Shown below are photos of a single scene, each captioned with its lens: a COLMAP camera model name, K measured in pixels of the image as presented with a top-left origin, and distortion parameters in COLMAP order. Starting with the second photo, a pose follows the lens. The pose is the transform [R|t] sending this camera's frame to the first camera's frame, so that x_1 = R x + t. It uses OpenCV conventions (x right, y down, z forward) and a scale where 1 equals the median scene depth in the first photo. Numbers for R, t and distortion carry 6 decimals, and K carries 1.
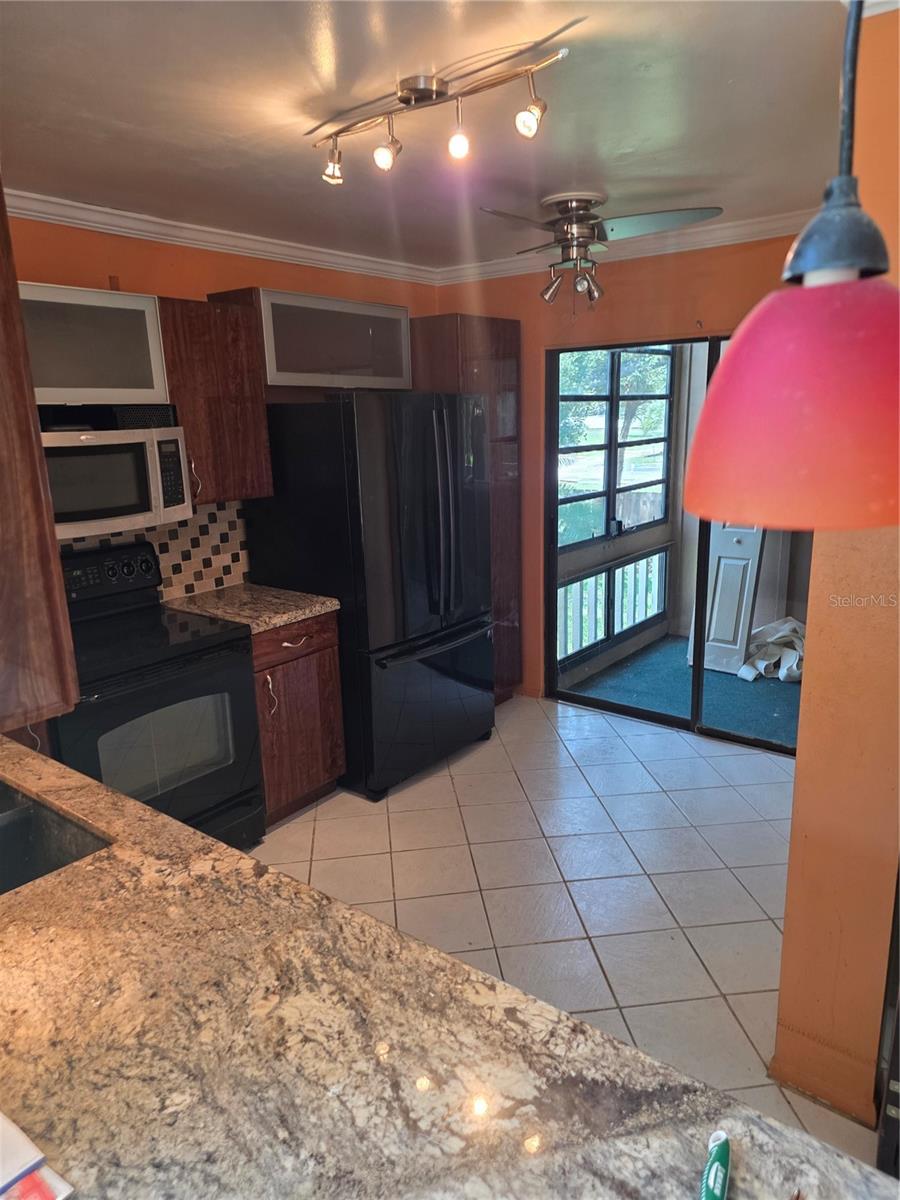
lens RADIAL K [[801.7, 0, 456.3], [0, 801.7, 599.8], [0, 0, 1]] dist [0.115510, -0.136320]
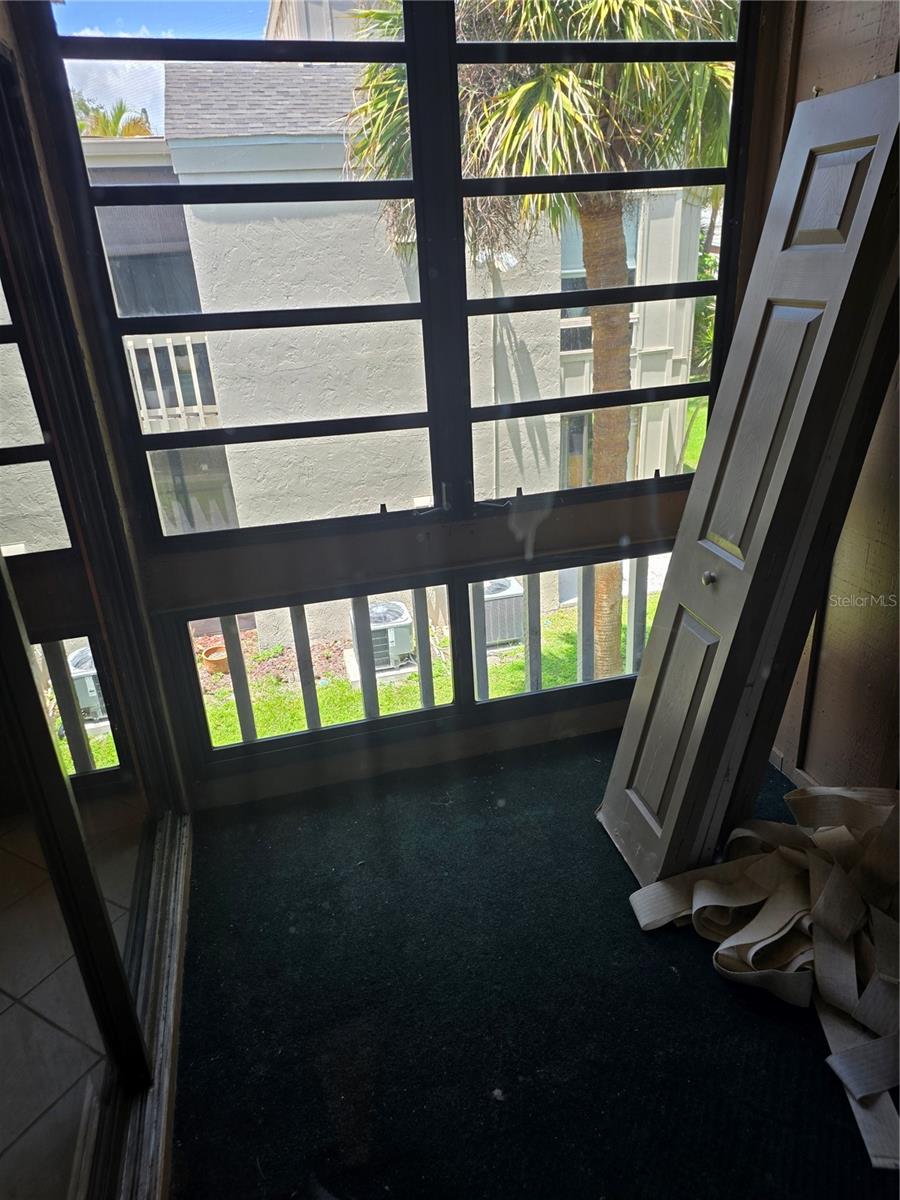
lens RADIAL K [[801.7, 0, 456.3], [0, 801.7, 599.8], [0, 0, 1]] dist [0.115510, -0.136320]
pose [[0.796711, 0.233984, -0.557227, 0.475969], [-0.114001, 0.963645, 0.241647, -0.146953], [0.593511, -0.128998, 0.794421, 0.639459]]
